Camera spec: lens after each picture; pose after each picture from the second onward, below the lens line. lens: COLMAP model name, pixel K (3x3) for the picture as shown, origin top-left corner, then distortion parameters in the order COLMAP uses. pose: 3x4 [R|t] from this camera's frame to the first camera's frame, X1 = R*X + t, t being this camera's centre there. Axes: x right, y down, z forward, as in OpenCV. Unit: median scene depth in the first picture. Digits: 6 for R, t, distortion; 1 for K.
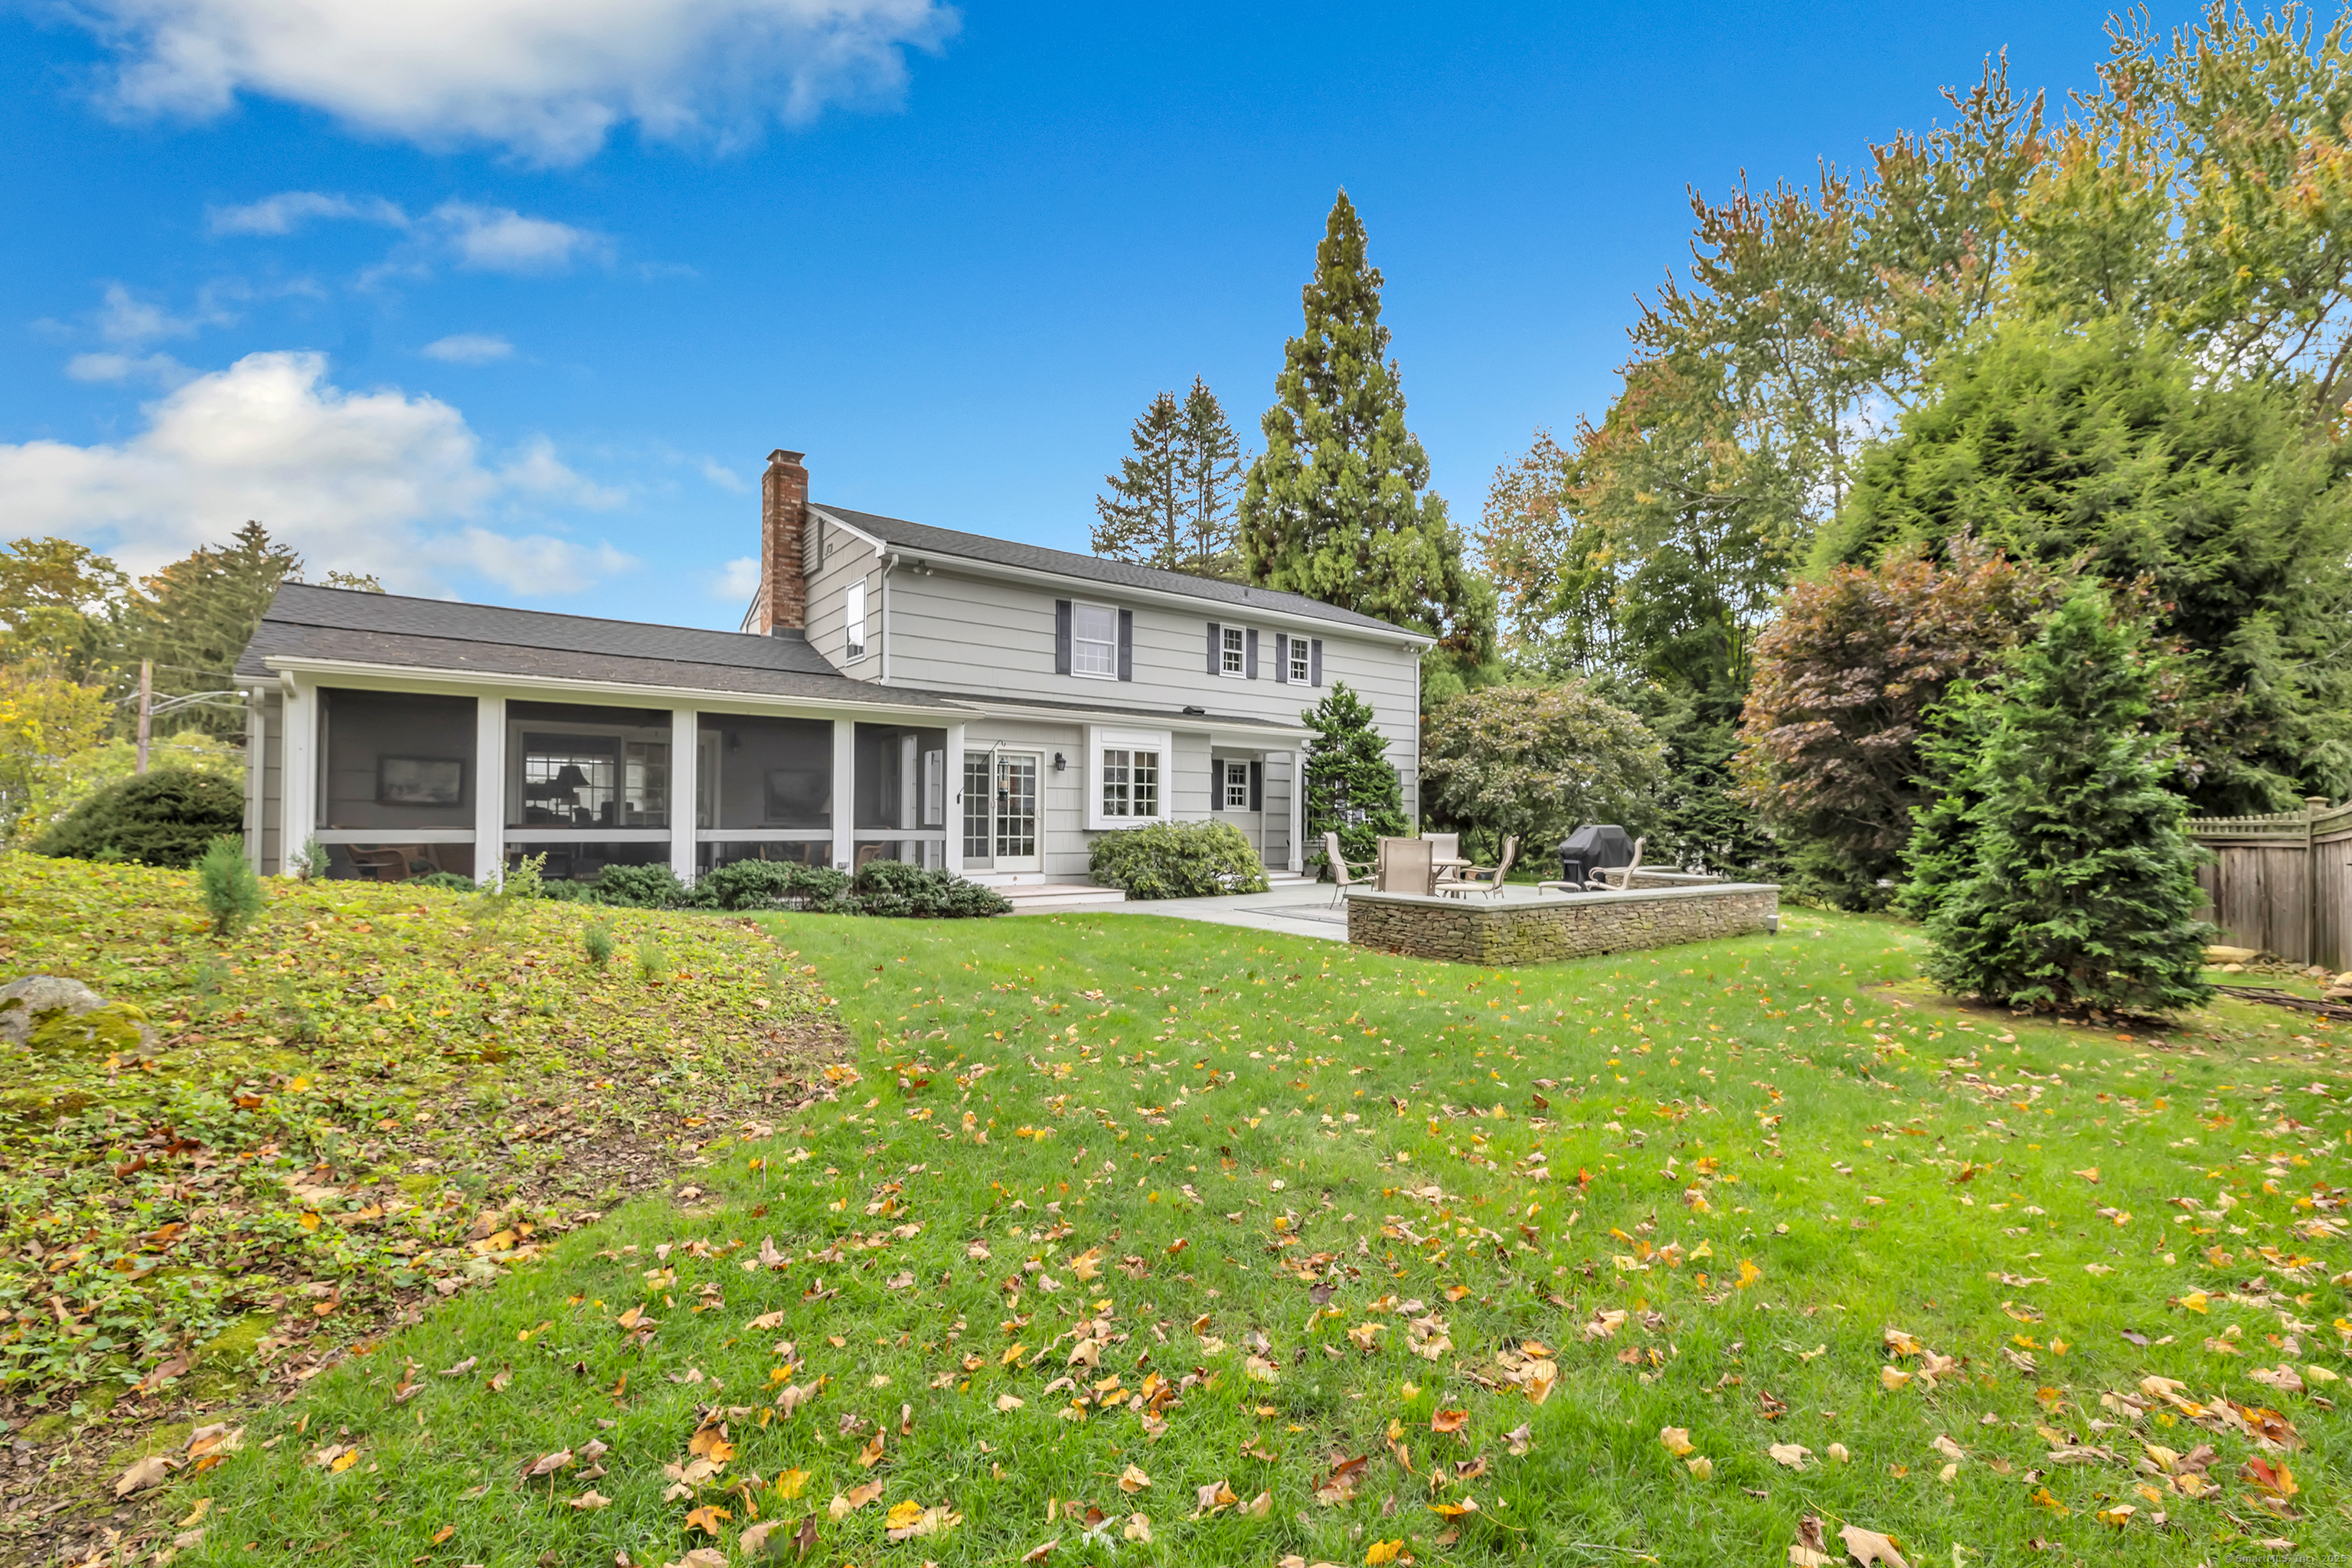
lens RADIAL K [[1023.7, 0, 1176.0], [0, 1023.7, 784.0], [0, 0, 1]] dist [-0.001420, -0.000206]
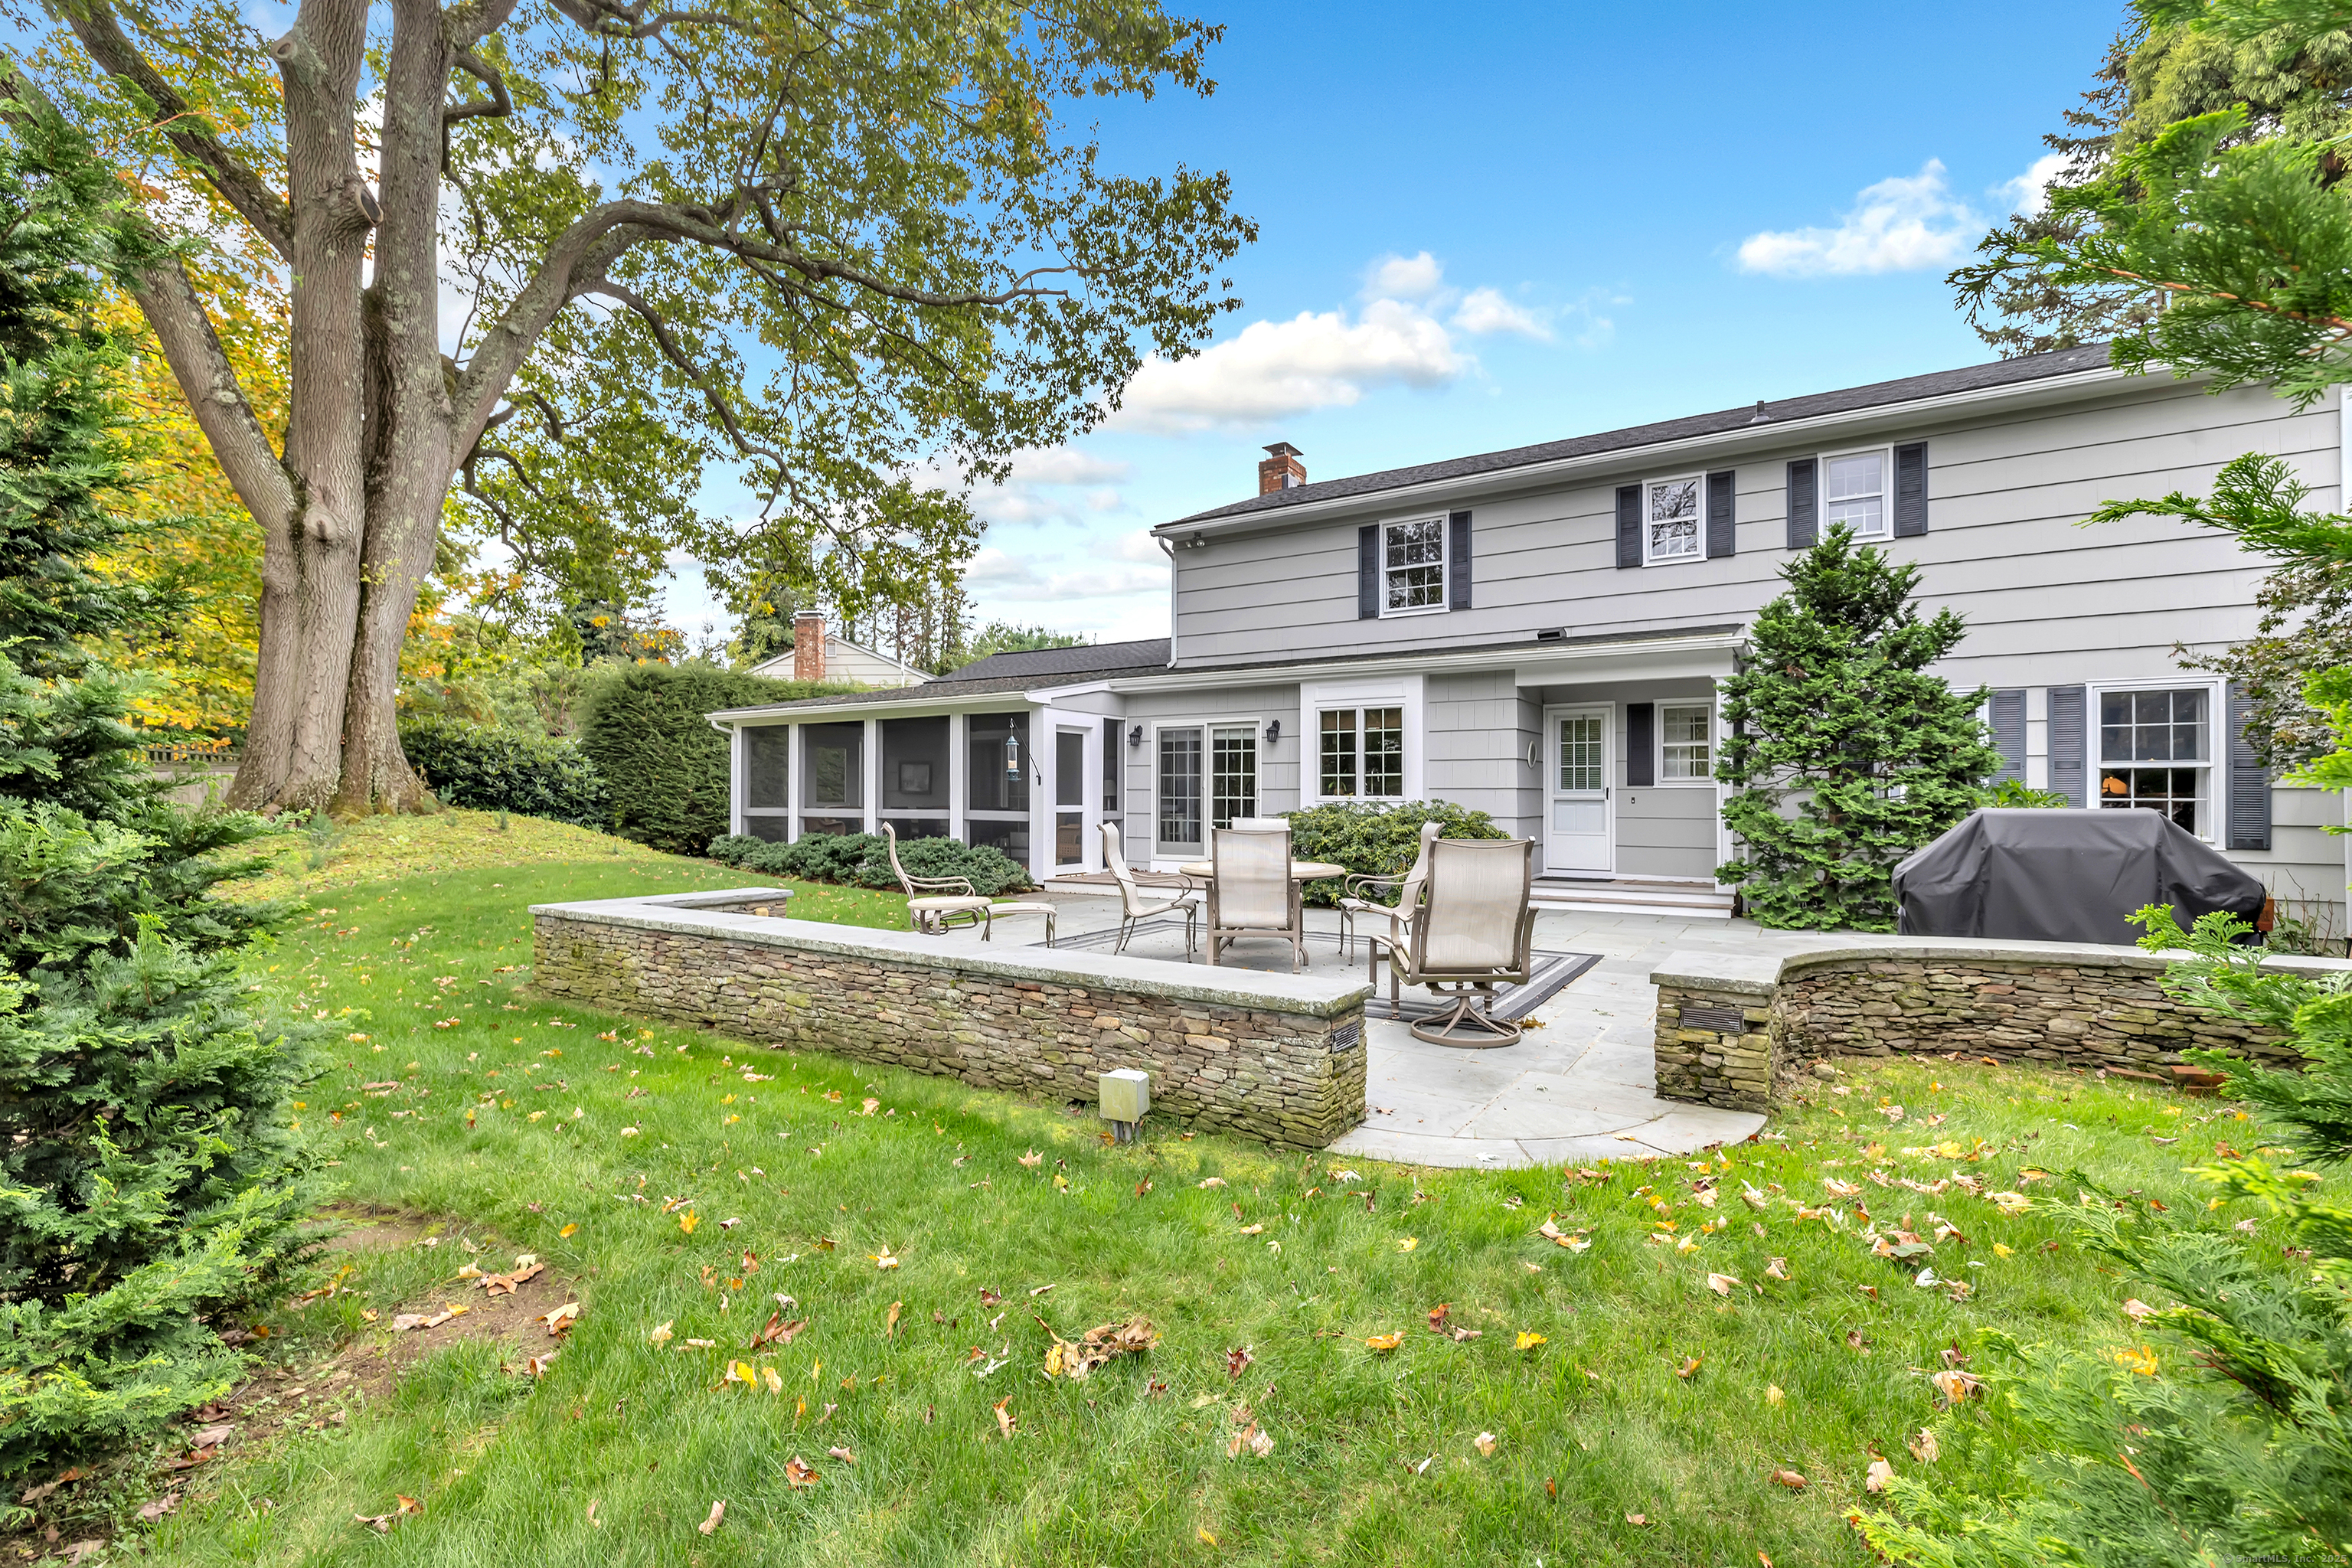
lens RADIAL K [[1023.7, 0, 1176.0], [0, 1023.7, 784.0], [0, 0, 1]] dist [-0.001420, -0.000206]
pose [[0.327460, -0.024742, -0.944541, 0.625786], [0.029683, 0.999433, -0.015889, 0.030974], [0.944399, -0.022833, 0.328009, 0.628483]]
